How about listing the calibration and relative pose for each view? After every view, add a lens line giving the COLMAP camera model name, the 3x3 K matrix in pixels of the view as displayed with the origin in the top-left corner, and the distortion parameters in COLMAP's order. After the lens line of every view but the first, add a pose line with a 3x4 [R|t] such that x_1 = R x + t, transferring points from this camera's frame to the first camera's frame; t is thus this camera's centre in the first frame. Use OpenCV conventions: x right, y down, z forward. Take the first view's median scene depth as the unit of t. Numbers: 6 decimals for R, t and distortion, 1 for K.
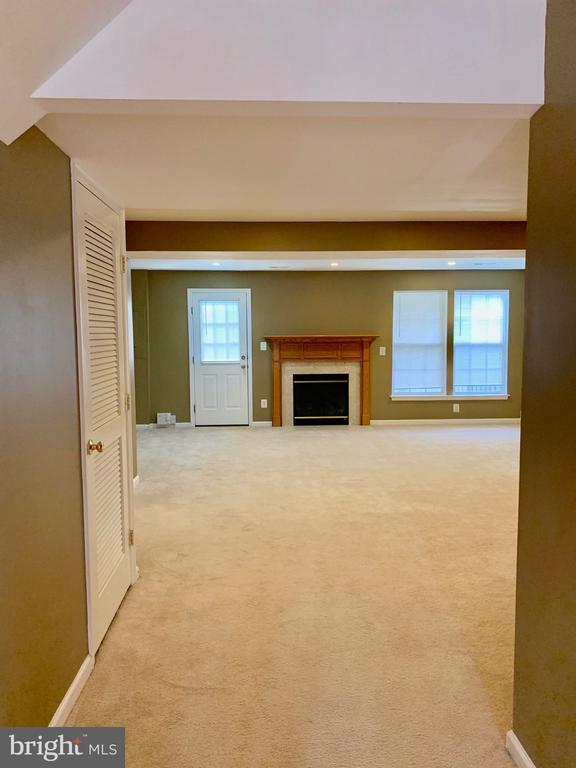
lens RADIAL K [[586.9, 0, 290.5], [0, 586.9, 382.9], [0, 0, 1]] dist [0.050198, -0.051866]
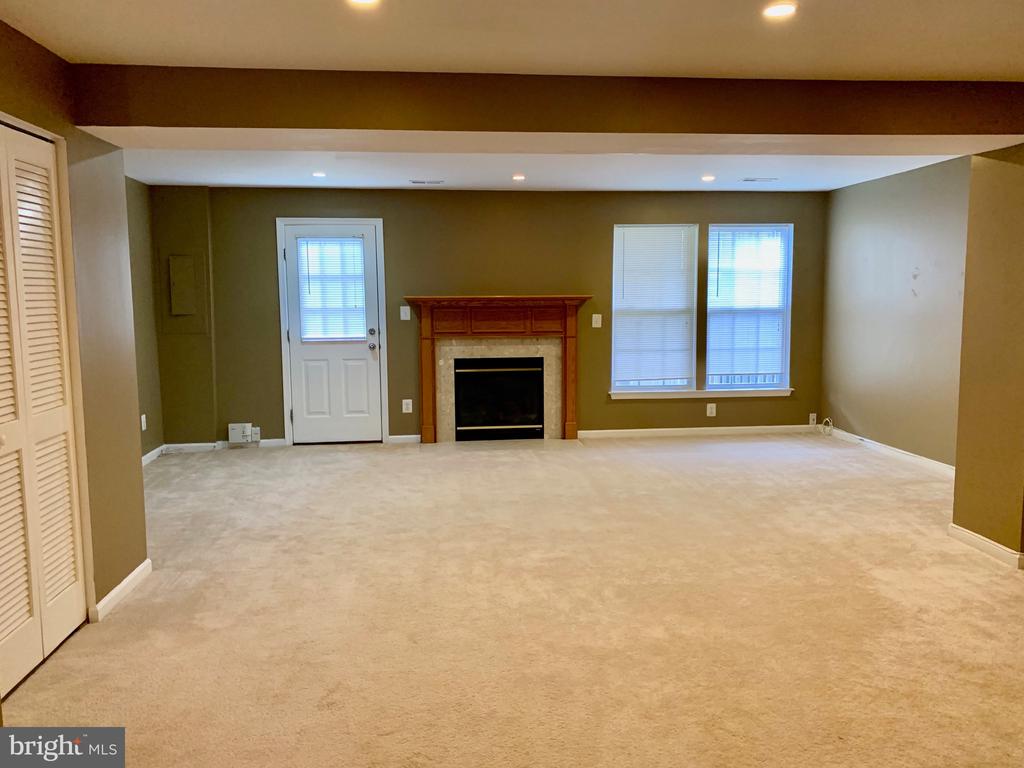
lens RADIAL K [[782.5, 0, 522.2], [0, 782.5, 377.9], [0, 0, 1]] dist [0.050198, -0.051866]
pose [[0.997575, -0.006832, 0.069264, 0.018901], [0.005210, 0.999709, 0.023564, -0.013573], [-0.069404, -0.023146, 0.997320, 0.172196]]
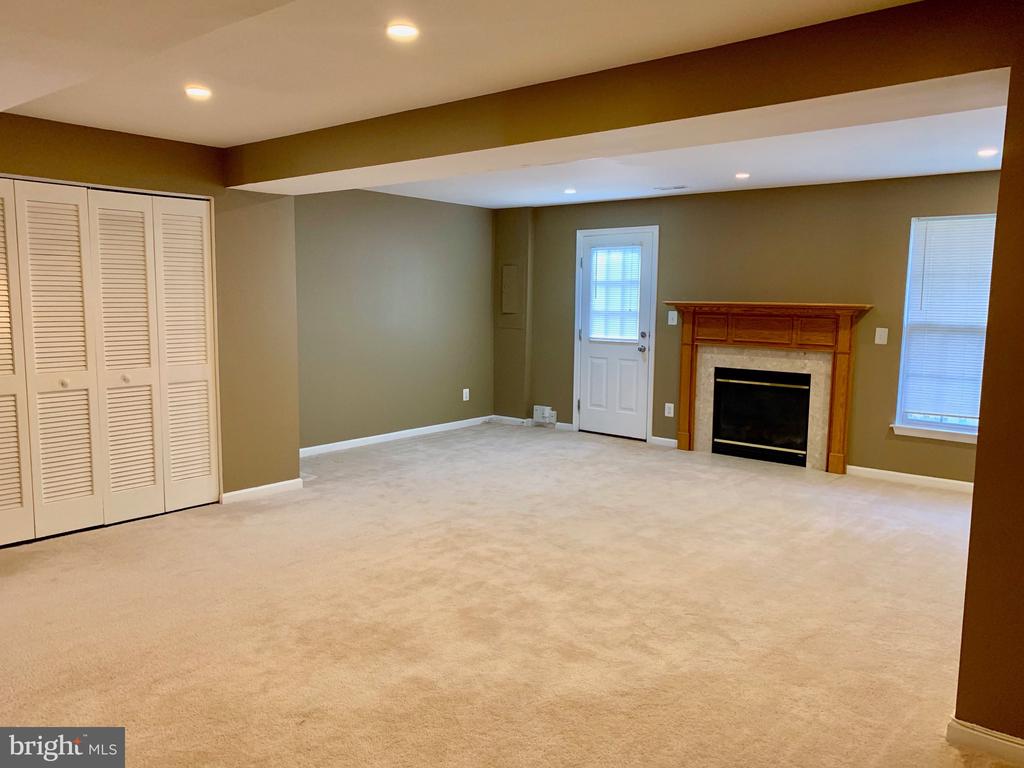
lens RADIAL K [[782.5, 0, 510.1], [0, 782.5, 381.5], [0, 0, 1]] dist [0.050198, -0.051866]
pose [[0.728957, 0.092597, -0.678268, 0.396224], [-0.074550, 0.995655, 0.055806, -0.029230], [0.680488, 0.009884, 0.732692, 0.275000]]
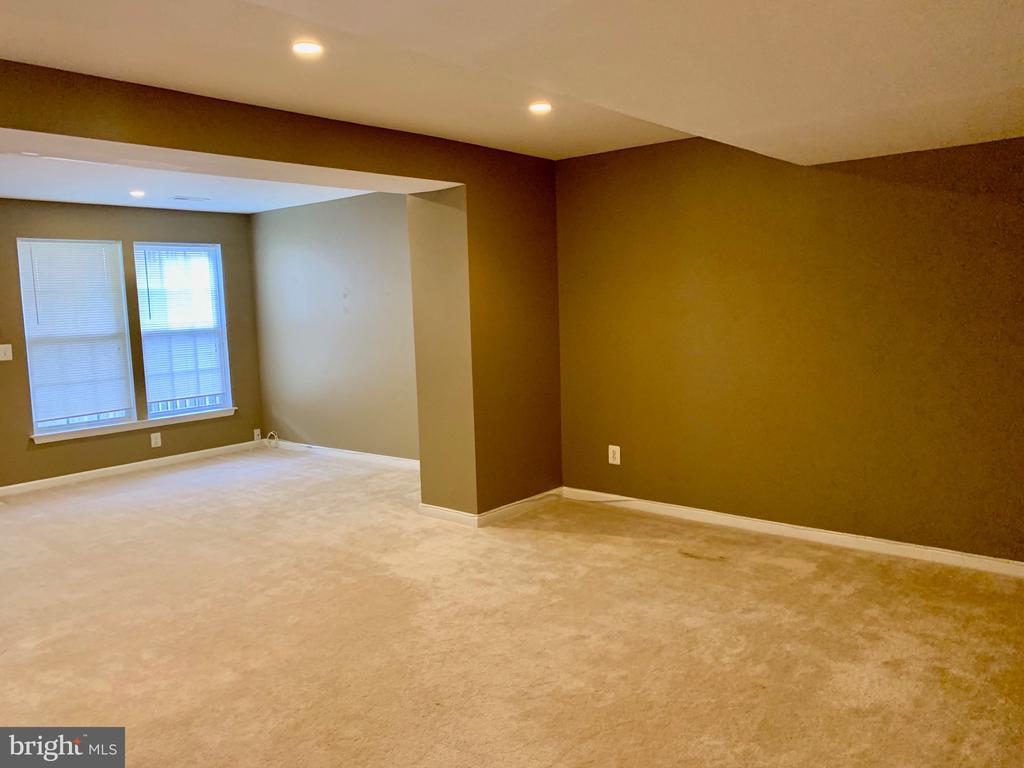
lens RADIAL K [[782.5, 0, 503.2], [0, 782.5, 375.3], [0, 0, 1]] dist [0.050198, -0.051866]
pose [[0.688334, -0.089288, 0.719878, -0.047425], [0.091926, 0.995132, 0.035531, -0.019030], [-0.719546, 0.041718, 0.693191, 0.196554]]
